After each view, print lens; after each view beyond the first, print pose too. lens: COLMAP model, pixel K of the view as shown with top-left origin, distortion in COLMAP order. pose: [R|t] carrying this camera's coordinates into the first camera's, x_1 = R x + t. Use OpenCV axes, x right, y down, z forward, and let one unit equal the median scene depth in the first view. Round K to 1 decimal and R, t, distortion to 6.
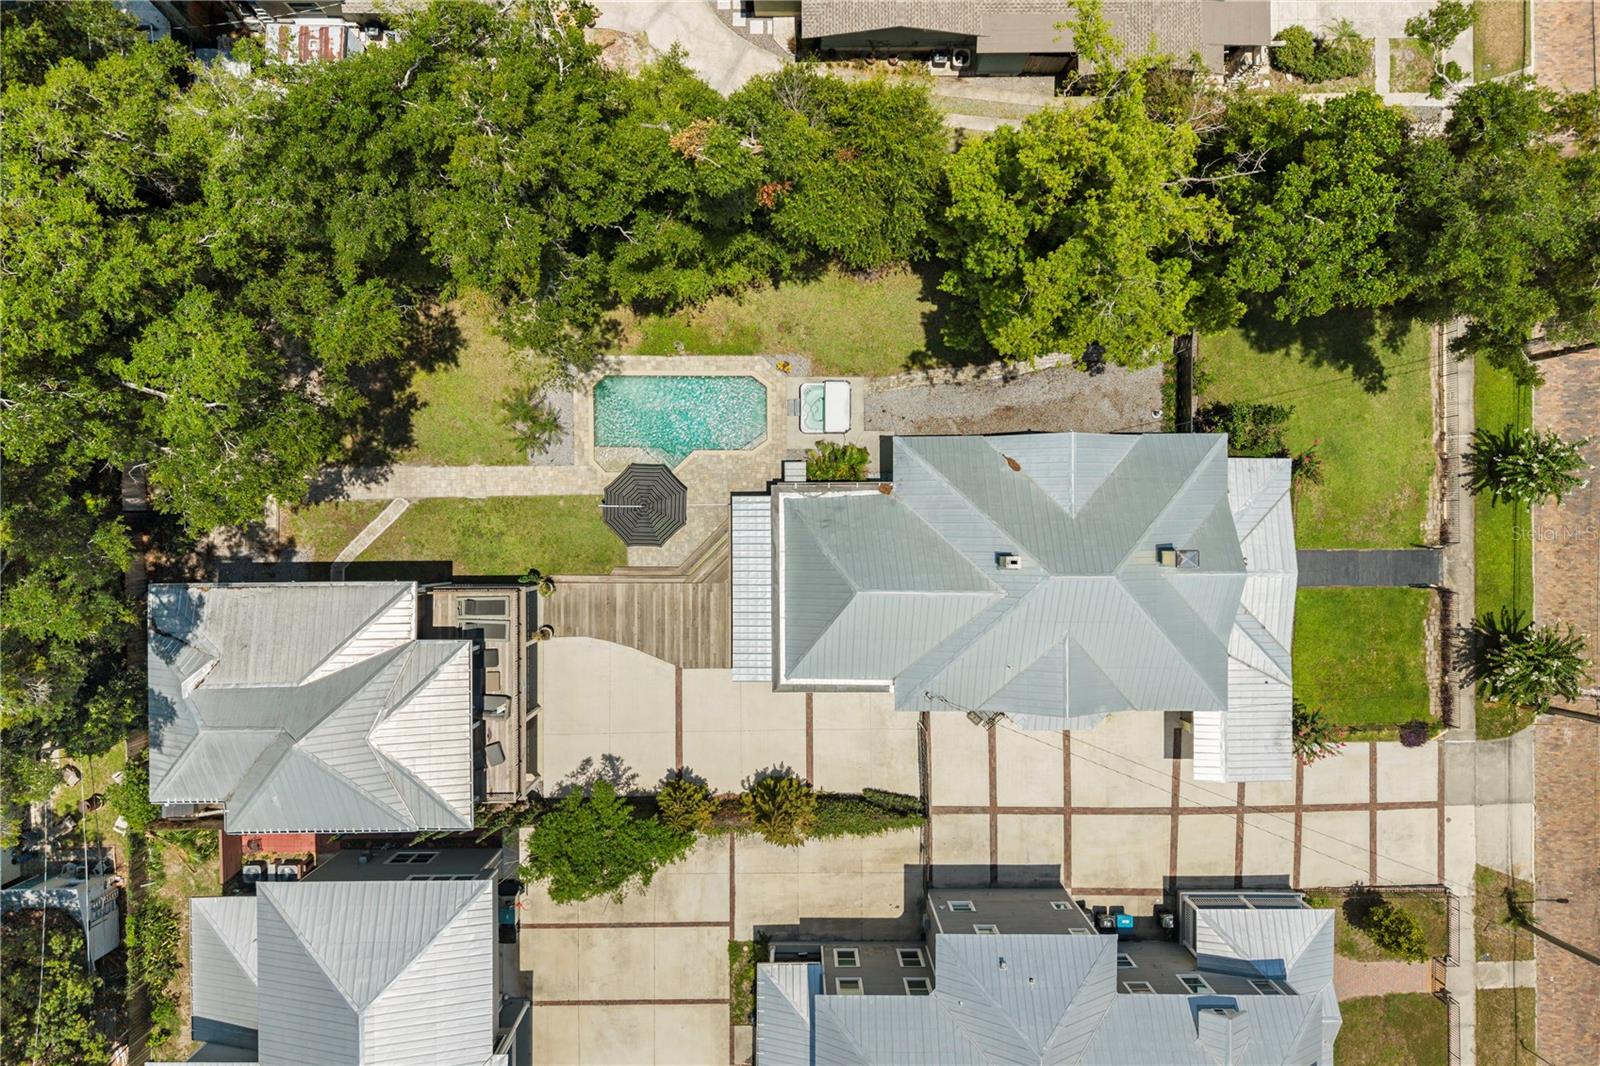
lens RADIAL K [[1070.5, 0, 785.9], [0, 1070.5, 532.0], [0, 0, 1]] dist [0.102939, -0.103158]
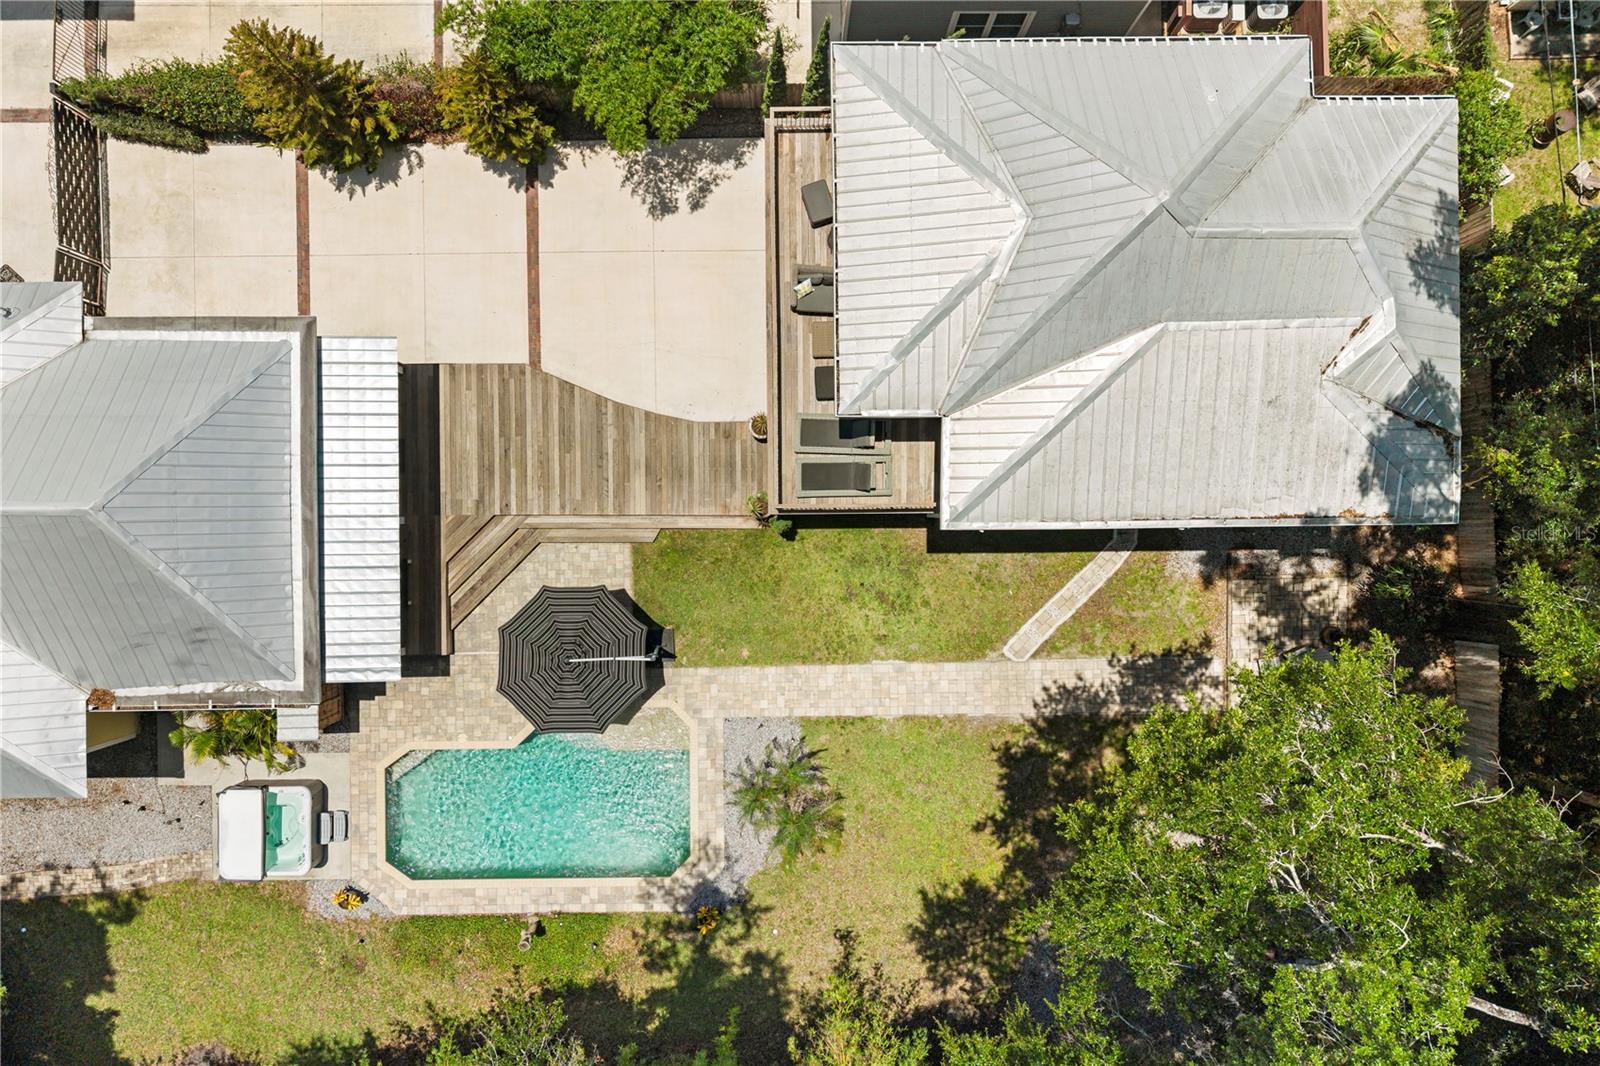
lens RADIAL K [[1070.5, 0, 785.9], [0, 1070.5, 532.0], [0, 0, 1]] dist [0.102939, -0.103158]
pose [[-0.999991, 0.004169, -0.000378, -0.231981], [-0.004166, -0.999965, -0.007315, 0.042485], [-0.000408, -0.007313, 0.999973, 0.425881]]
